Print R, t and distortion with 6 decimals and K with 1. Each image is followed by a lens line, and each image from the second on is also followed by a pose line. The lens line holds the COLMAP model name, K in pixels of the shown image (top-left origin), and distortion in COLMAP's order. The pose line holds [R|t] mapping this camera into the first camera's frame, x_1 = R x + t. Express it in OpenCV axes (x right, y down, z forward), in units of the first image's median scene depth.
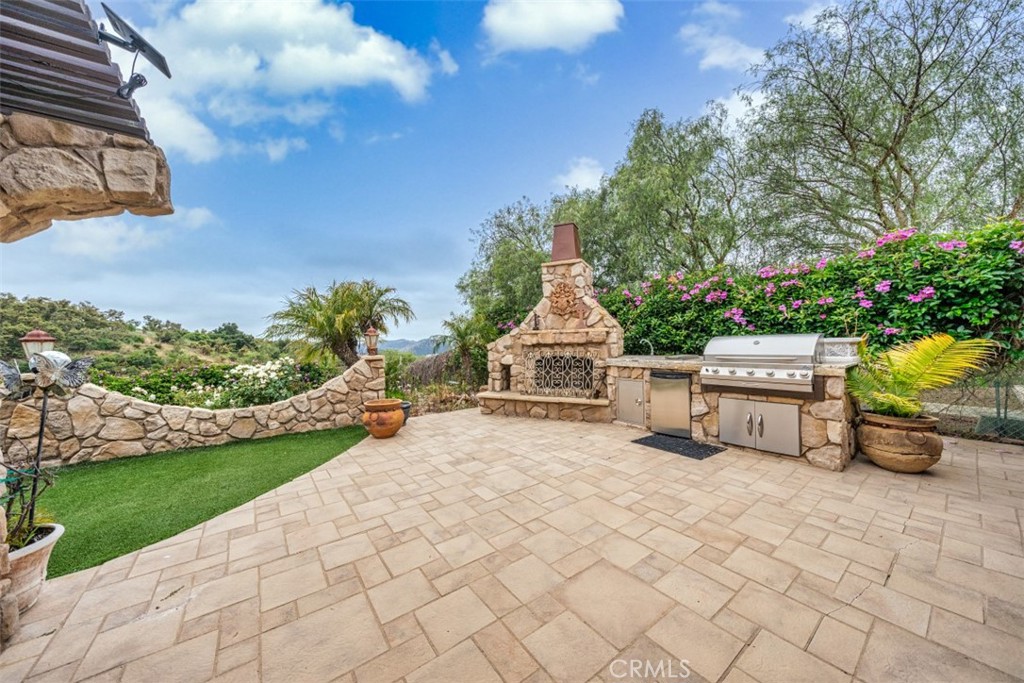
lens RADIAL K [[355.5, 0, 506.6], [0, 355.5, 340.8], [0, 0, 1]] dist [-0.001730, -0.000131]
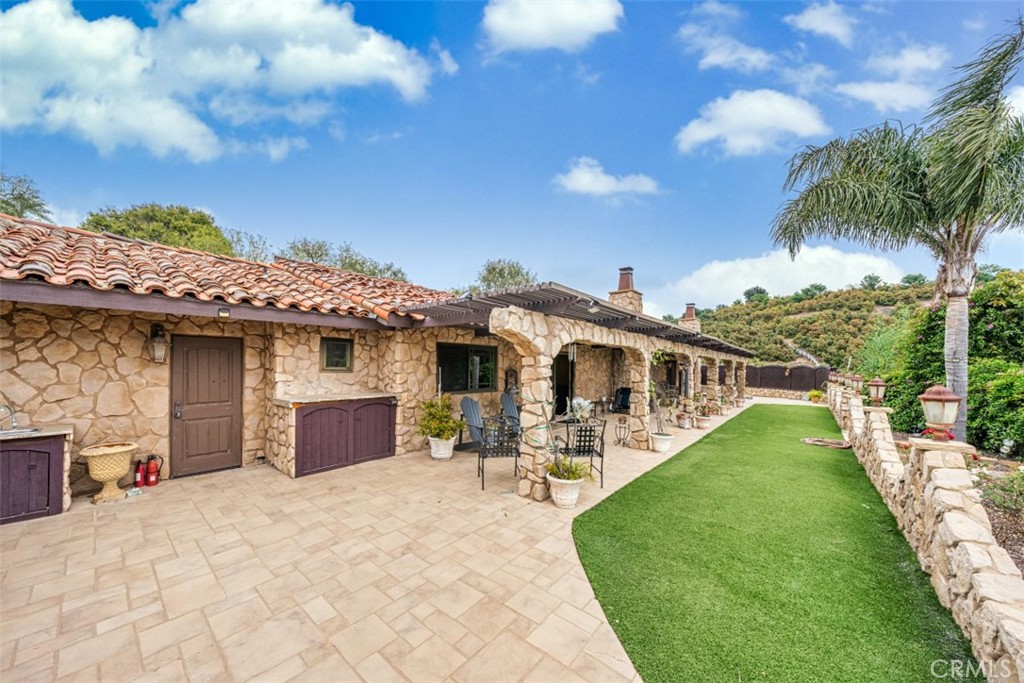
lens RADIAL K [[355.5, 0, 510.2], [0, 355.5, 365.6], [0, 0, 1]] dist [-0.001730, -0.000131]
pose [[-0.967707, 0.014172, -0.251678, -0.232958], [0.011395, 0.999857, 0.012487, -0.097703], [0.251819, 0.009215, -0.967731, 1.548023]]
